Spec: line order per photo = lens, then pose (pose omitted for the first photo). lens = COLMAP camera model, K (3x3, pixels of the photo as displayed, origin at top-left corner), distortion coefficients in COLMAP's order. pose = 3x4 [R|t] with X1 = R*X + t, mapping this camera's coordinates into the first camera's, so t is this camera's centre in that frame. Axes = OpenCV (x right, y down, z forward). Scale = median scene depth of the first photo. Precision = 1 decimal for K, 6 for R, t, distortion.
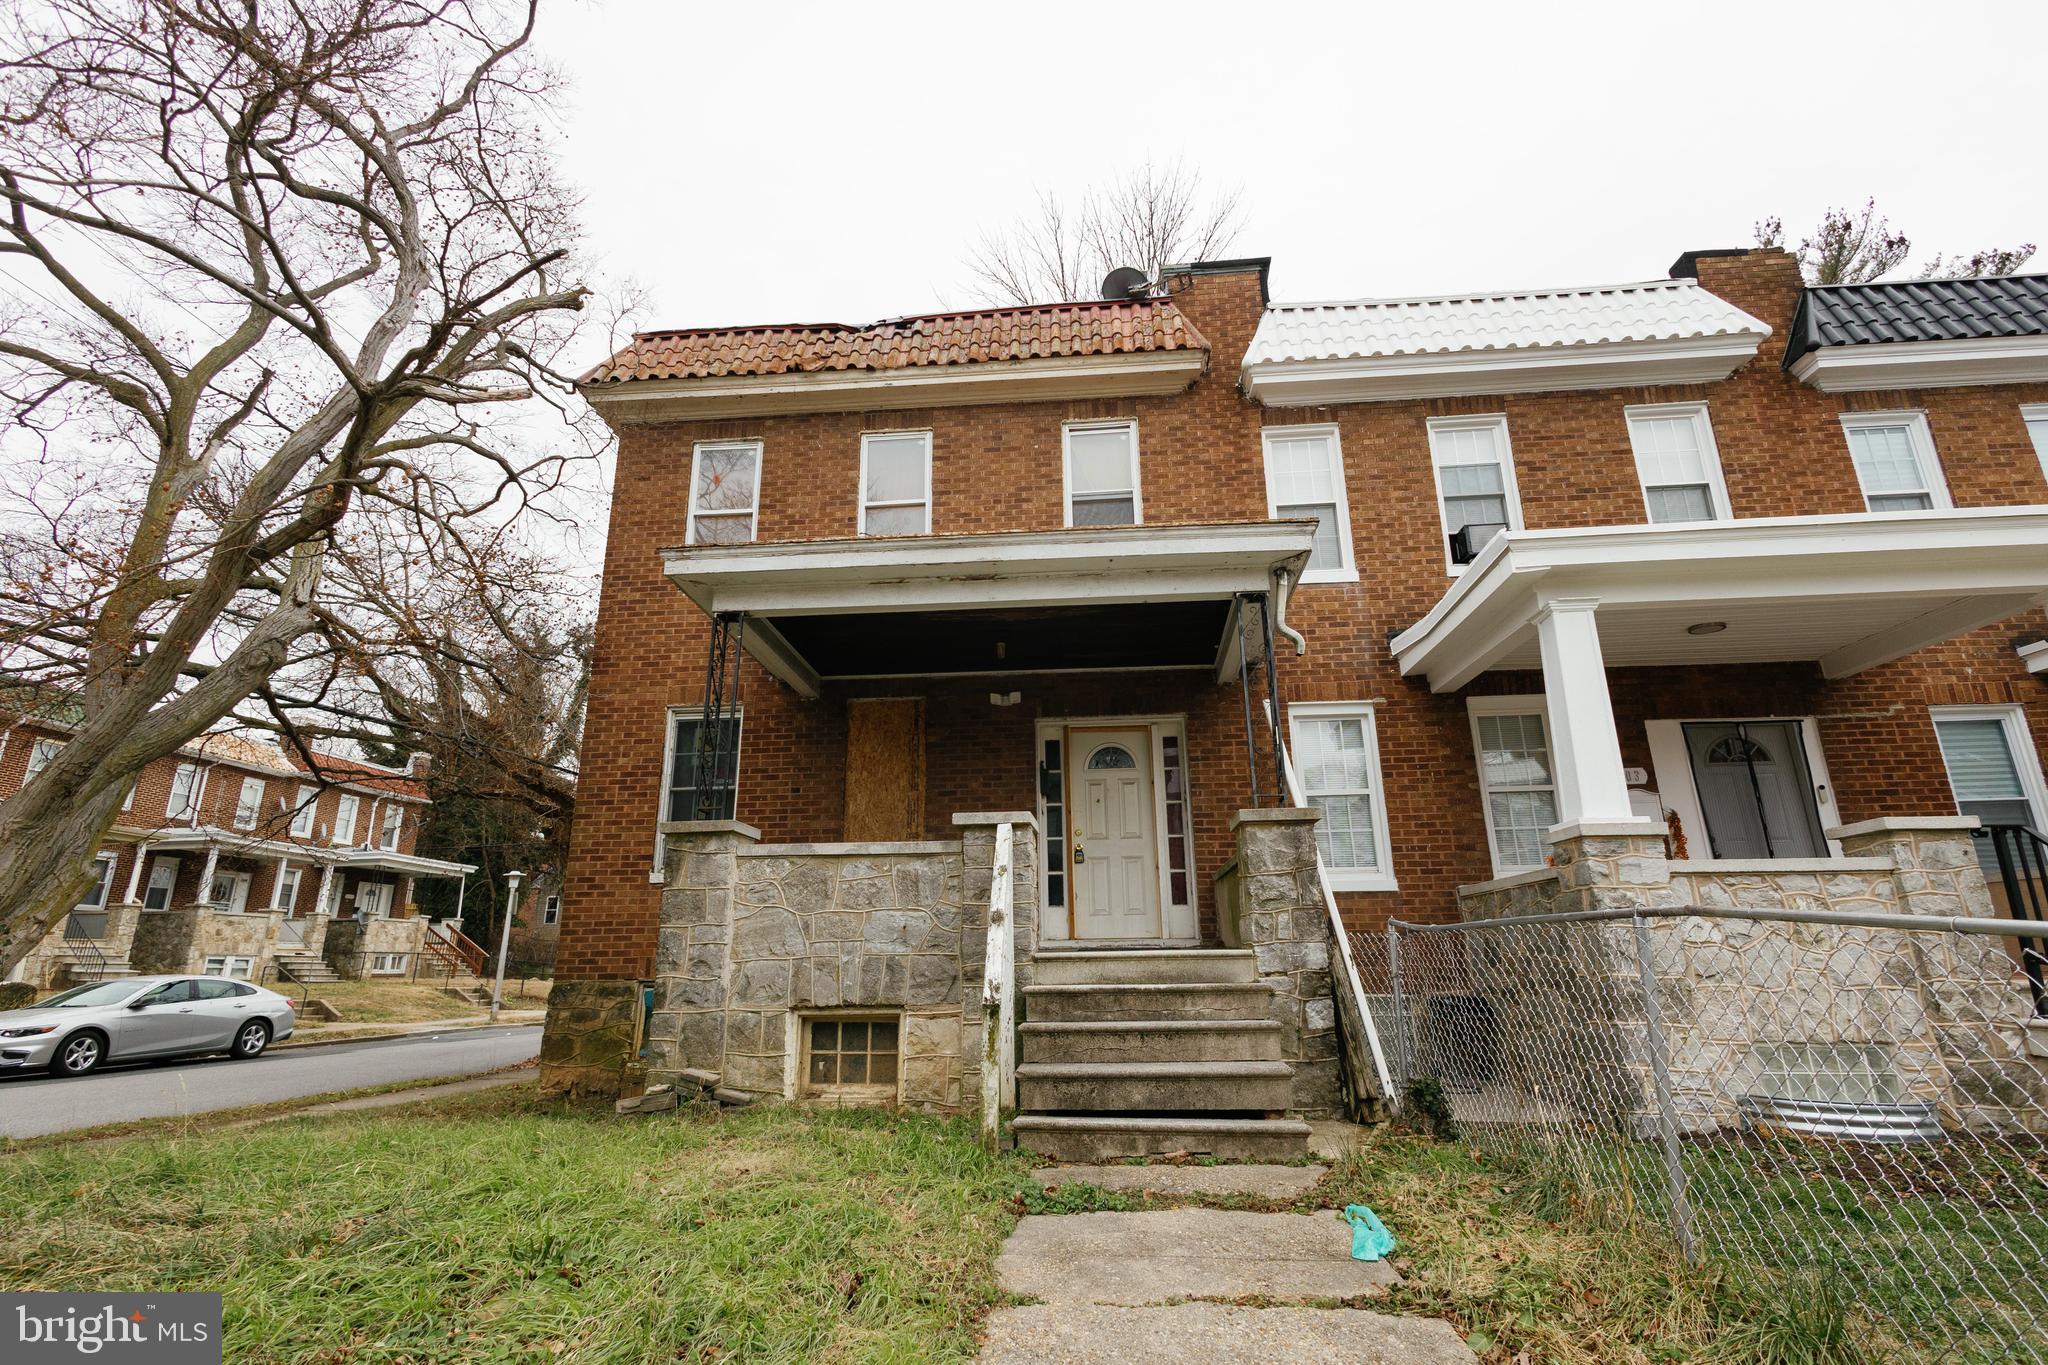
lens RADIAL K [[960.7, 0, 1024.0], [0, 960.7, 682.5], [0, 0, 1]] dist [0.012304, -0.000732]
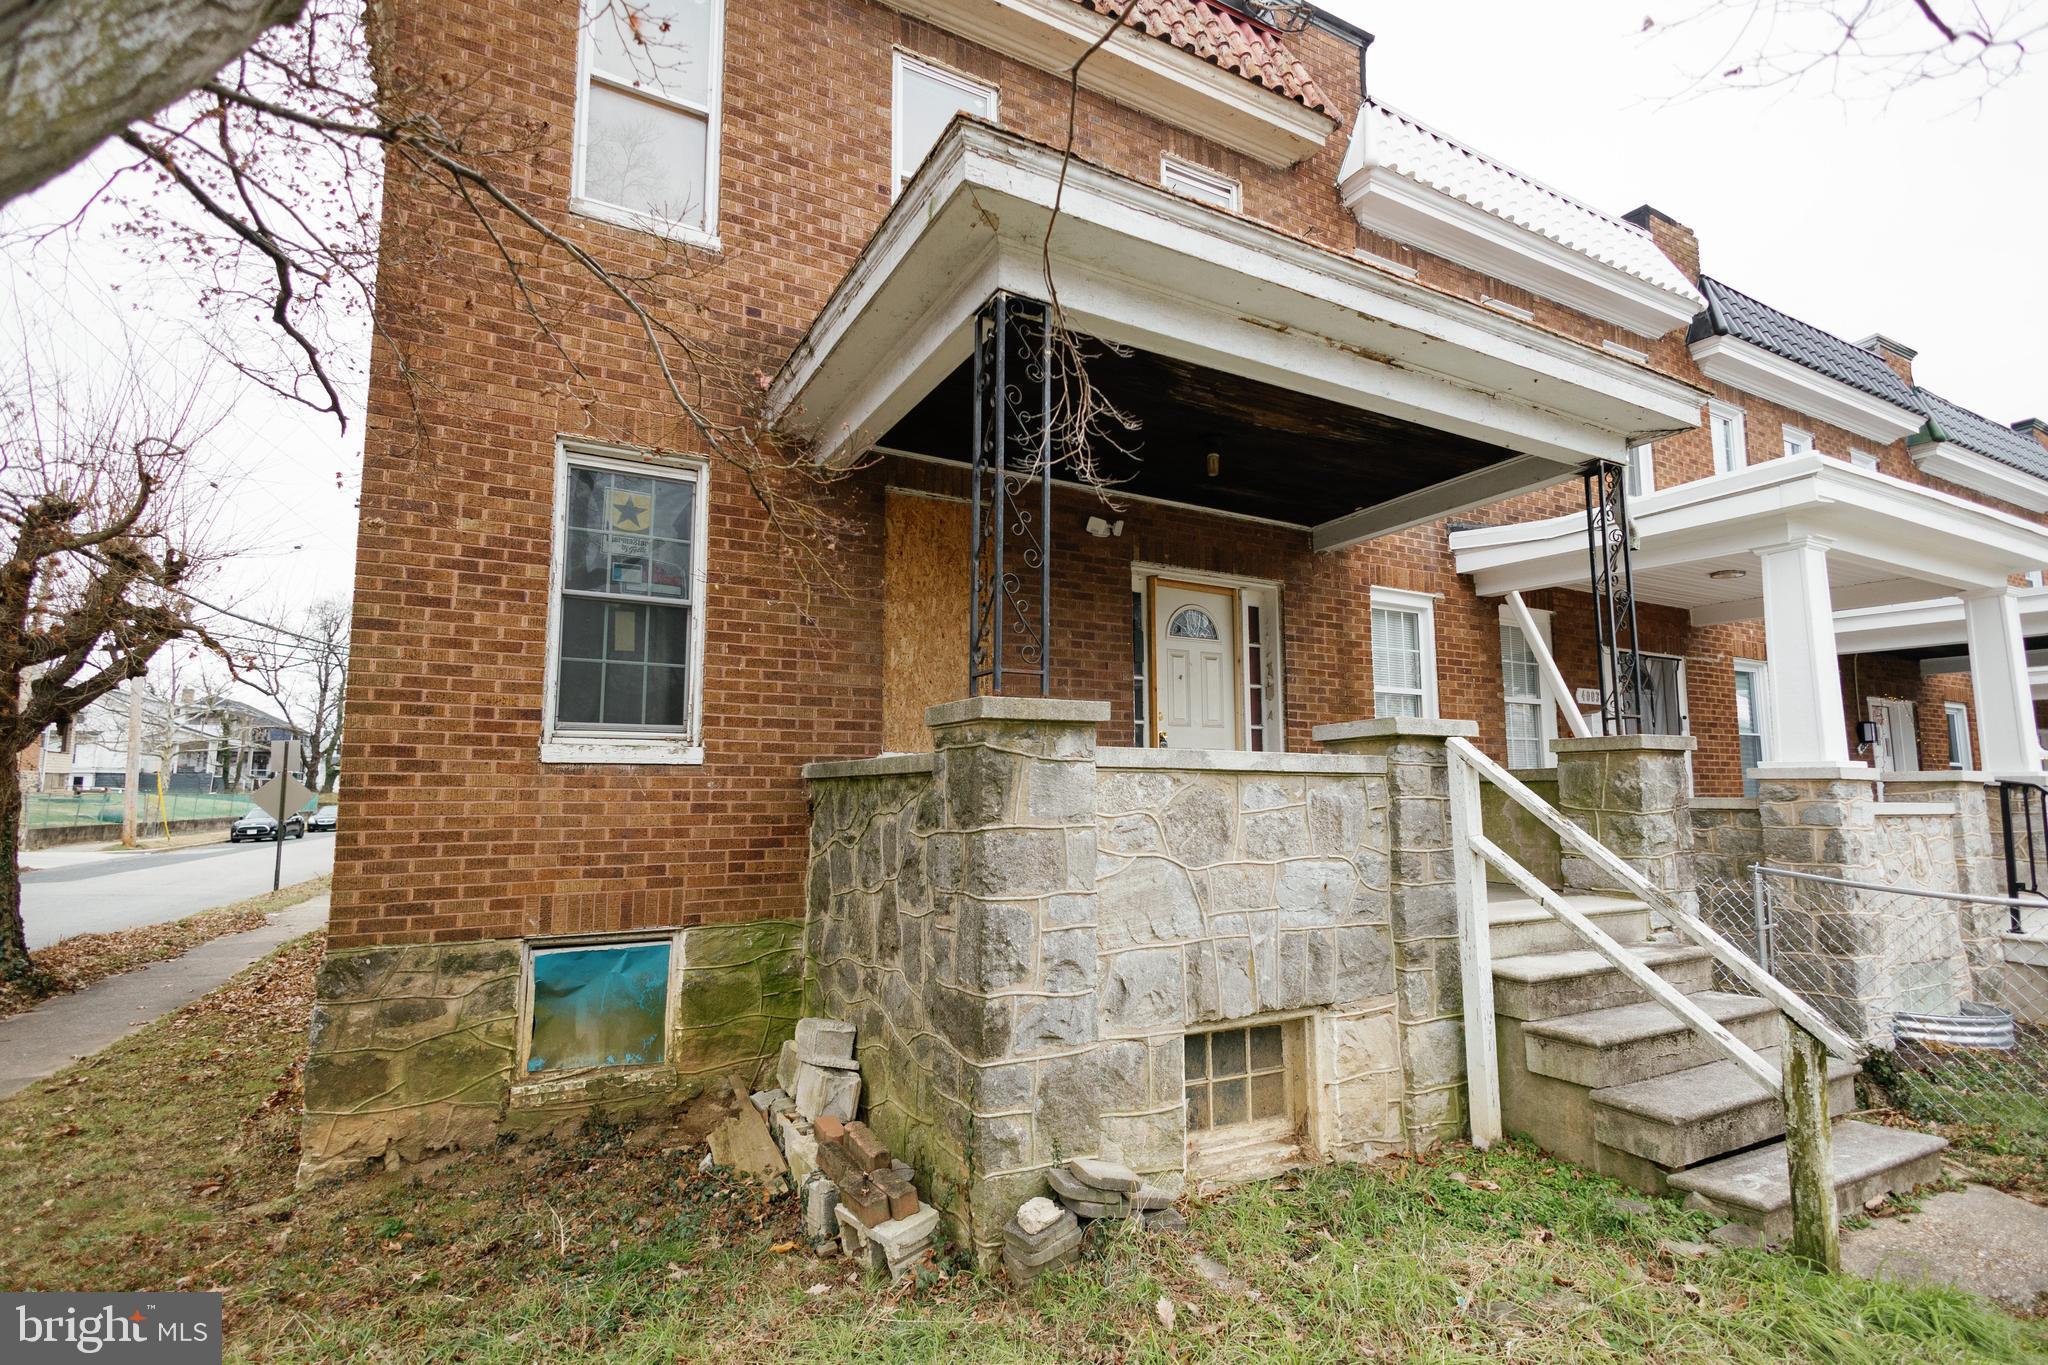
lens RADIAL K [[960.7, 0, 1024.0], [0, 960.7, 682.5], [0, 0, 1]] dist [0.012304, -0.000732]
pose [[0.835783, 0.075167, 0.543891, -0.664615], [-0.167065, 0.978431, 0.121503, 0.078014], [-0.523027, -0.192415, 0.830313, 0.606487]]
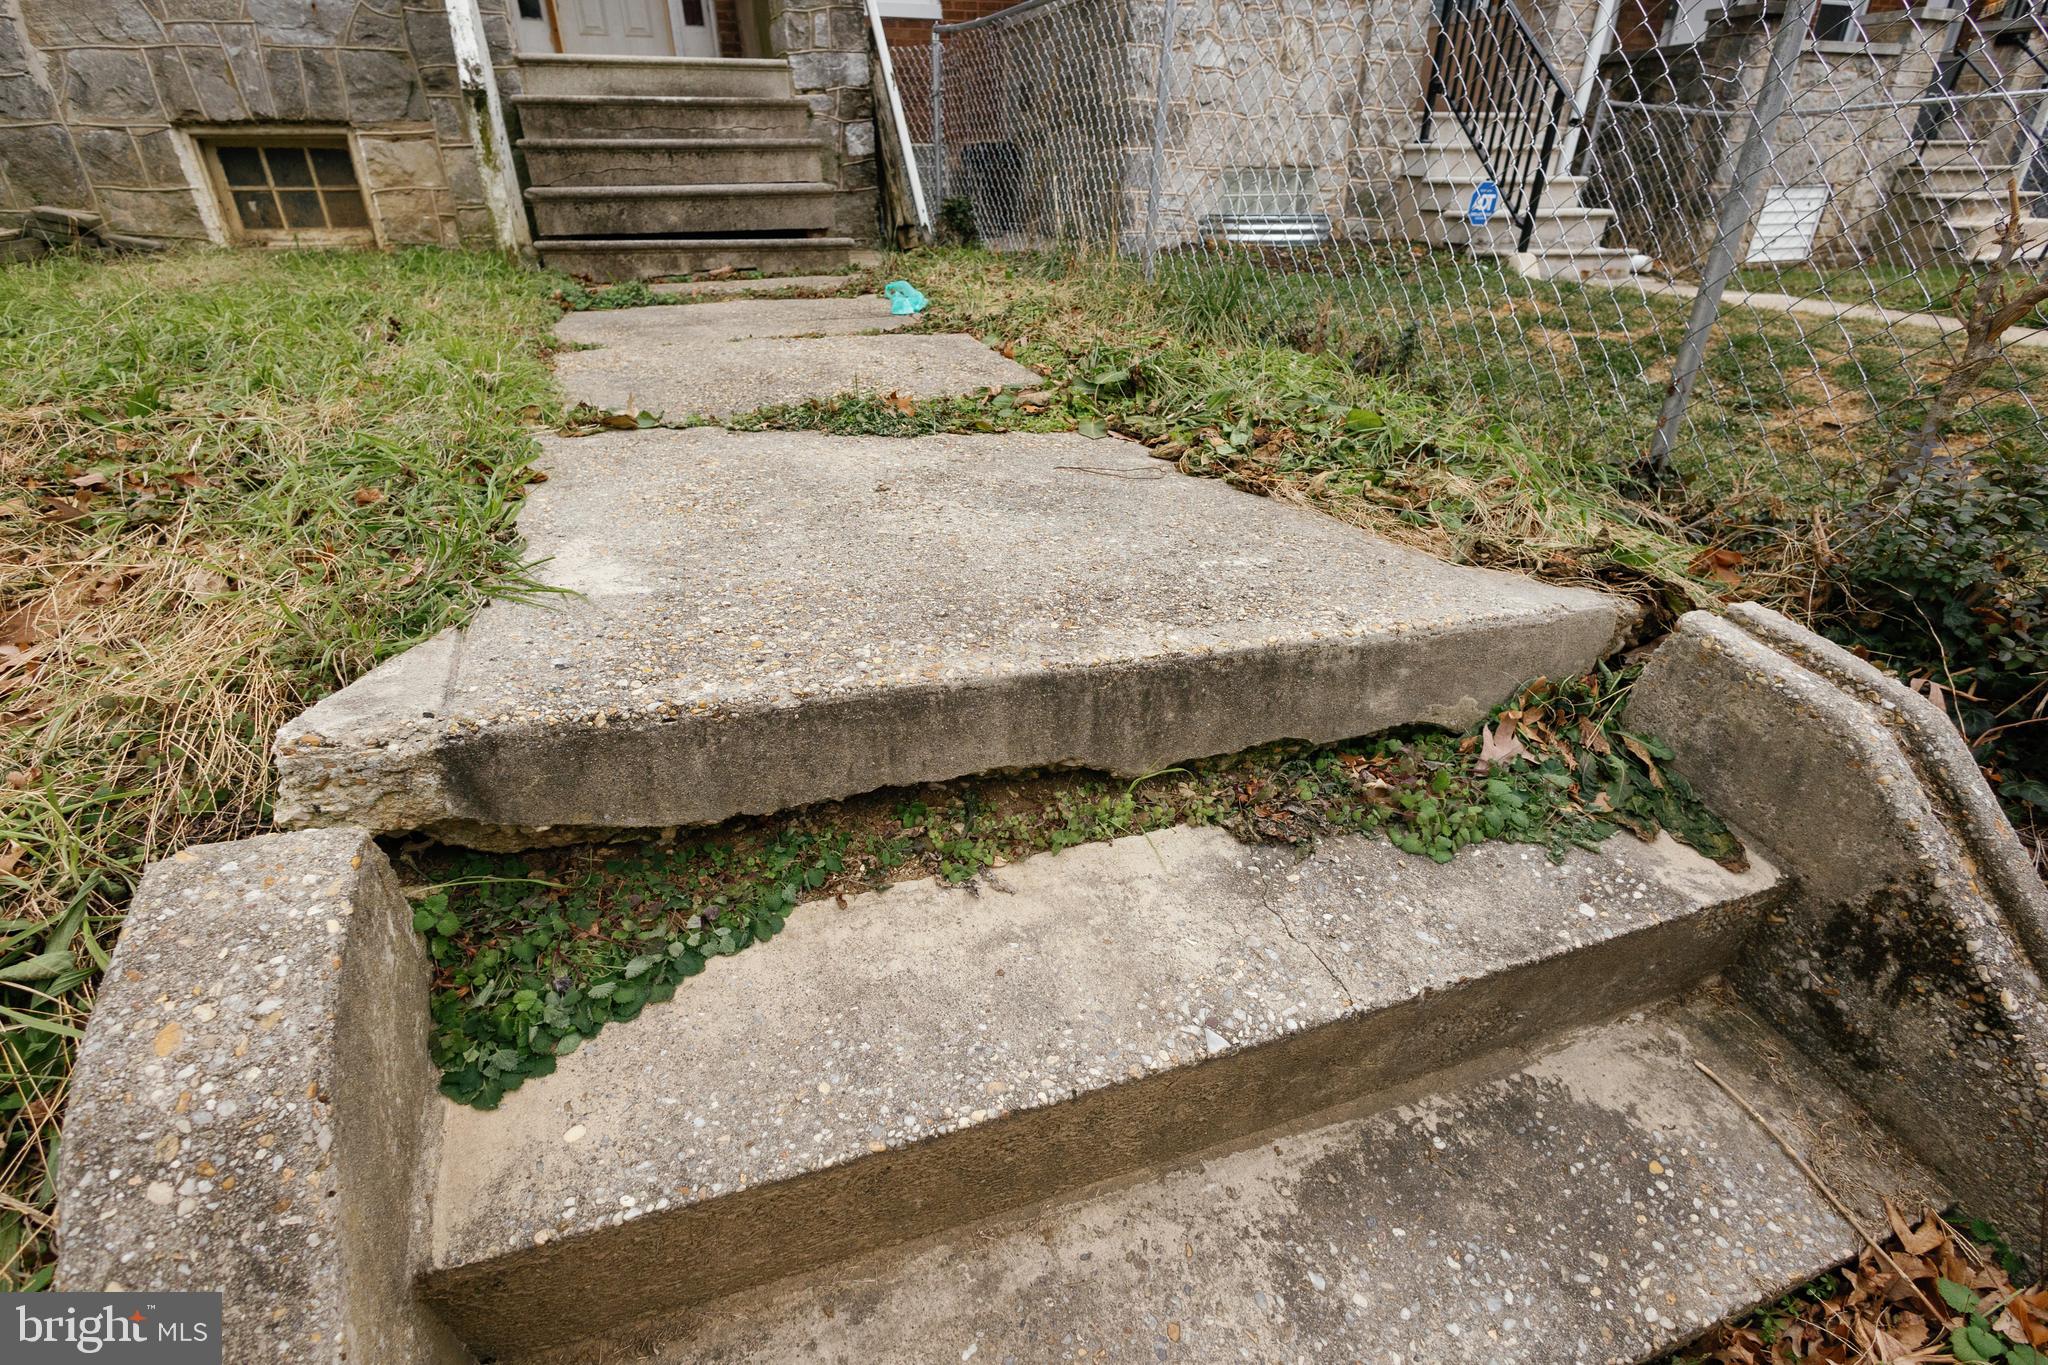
lens RADIAL K [[976.6, 0, 1024.0], [0, 976.6, 682.5], [0, 0, 1]] dist [0.014902, -0.006258]
pose [[0.903734, -0.195811, 0.380688, -0.021640], [-0.120861, 0.736381, 0.665684, 0.069922], [-0.410680, -0.647612, 0.641826, -0.041167]]
